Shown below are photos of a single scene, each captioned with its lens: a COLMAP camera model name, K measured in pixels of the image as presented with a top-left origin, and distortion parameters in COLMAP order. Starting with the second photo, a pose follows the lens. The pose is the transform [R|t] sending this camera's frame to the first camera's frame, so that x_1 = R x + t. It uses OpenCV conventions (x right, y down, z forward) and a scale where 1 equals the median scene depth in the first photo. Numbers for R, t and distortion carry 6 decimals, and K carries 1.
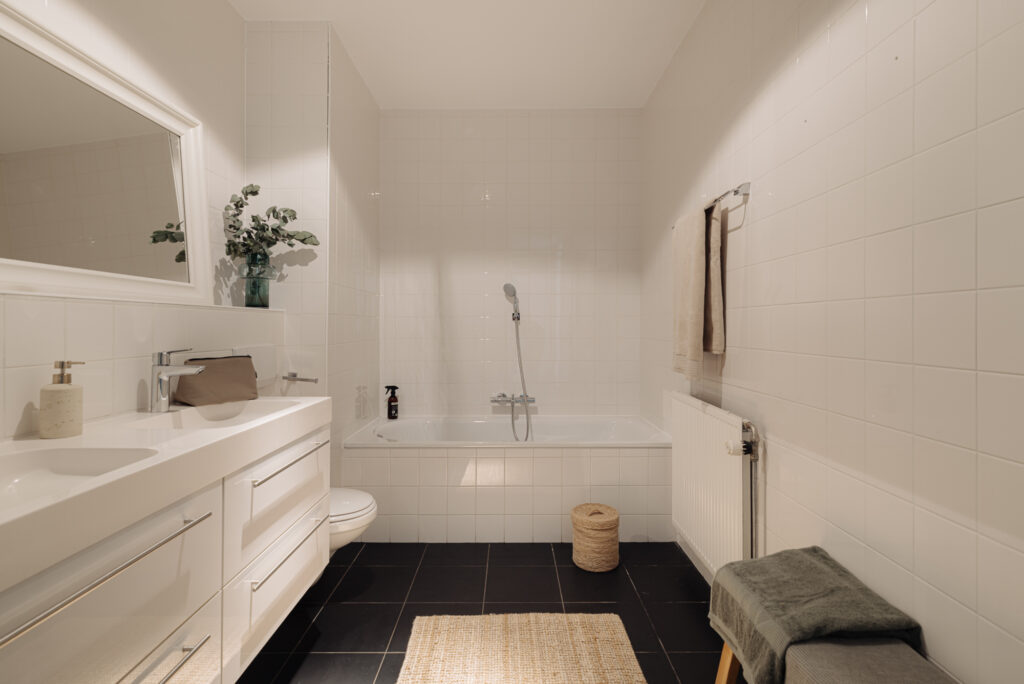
lens RADIAL K [[499.5, 0, 504.3], [0, 499.5, 322.9], [0, 0, 1]] dist [0.001675, 0.000264]
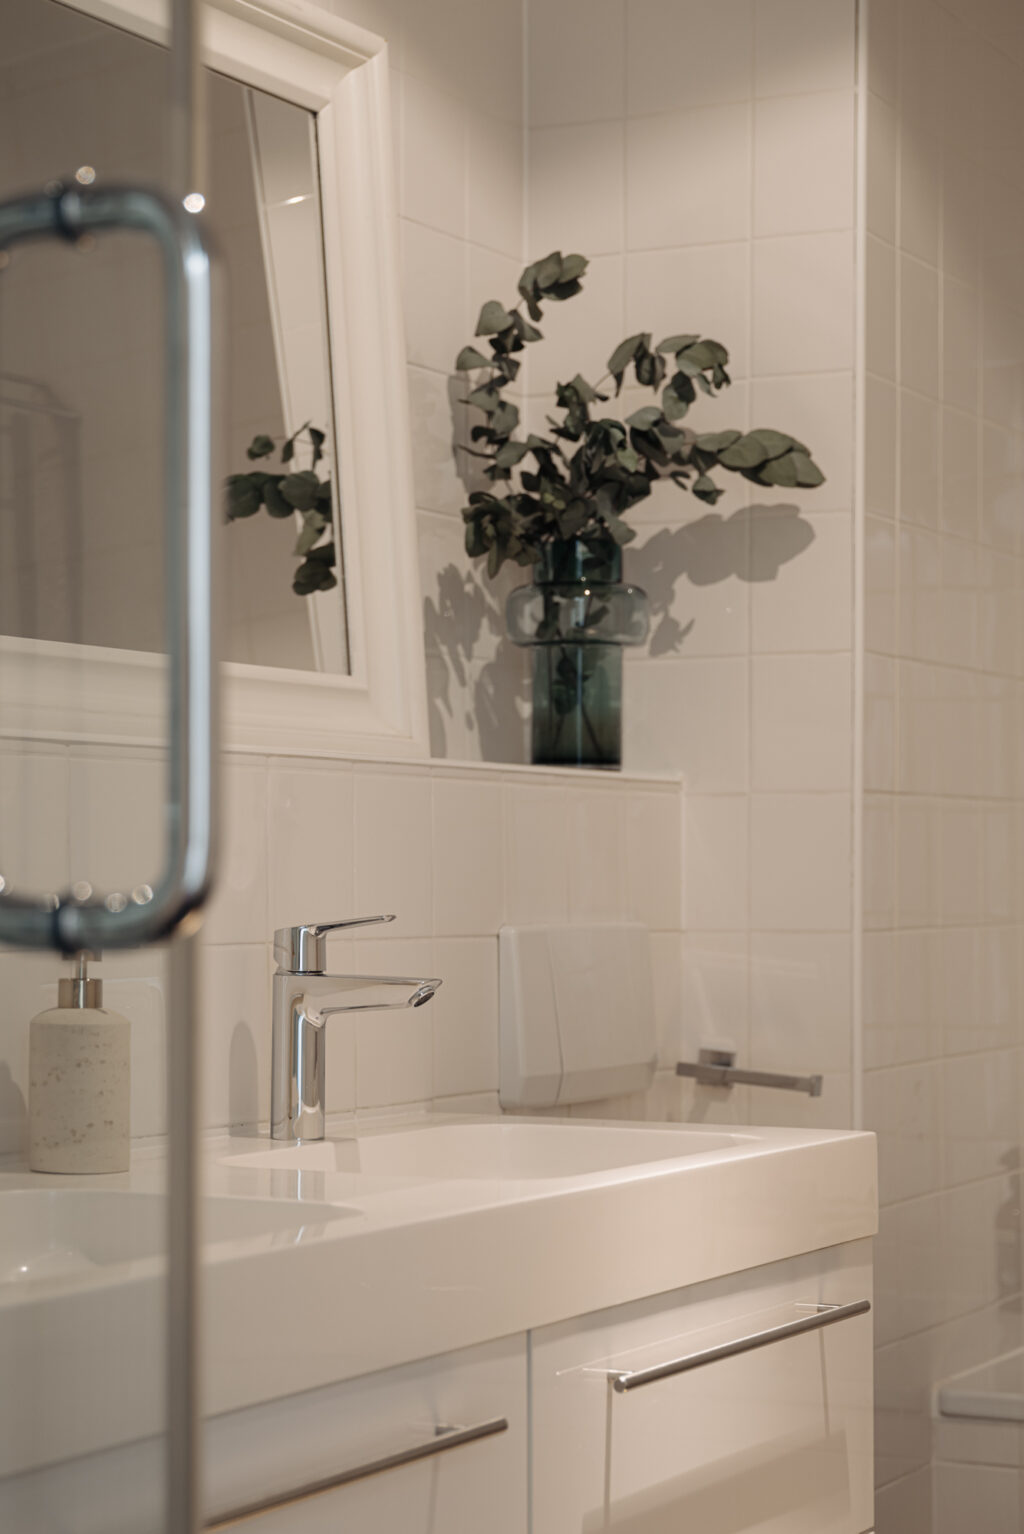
lens RADIAL K [[3130.3, 0, 510.0], [0, 3130.3, 806.8], [0, 0, 1]] dist [0.157296, -0.018206]
pose [[0.898578, -0.012800, -0.438627, 0.130529], [0.005846, 0.999835, -0.017201, 0.013920], [0.438775, 0.012892, 0.898504, -0.354525]]
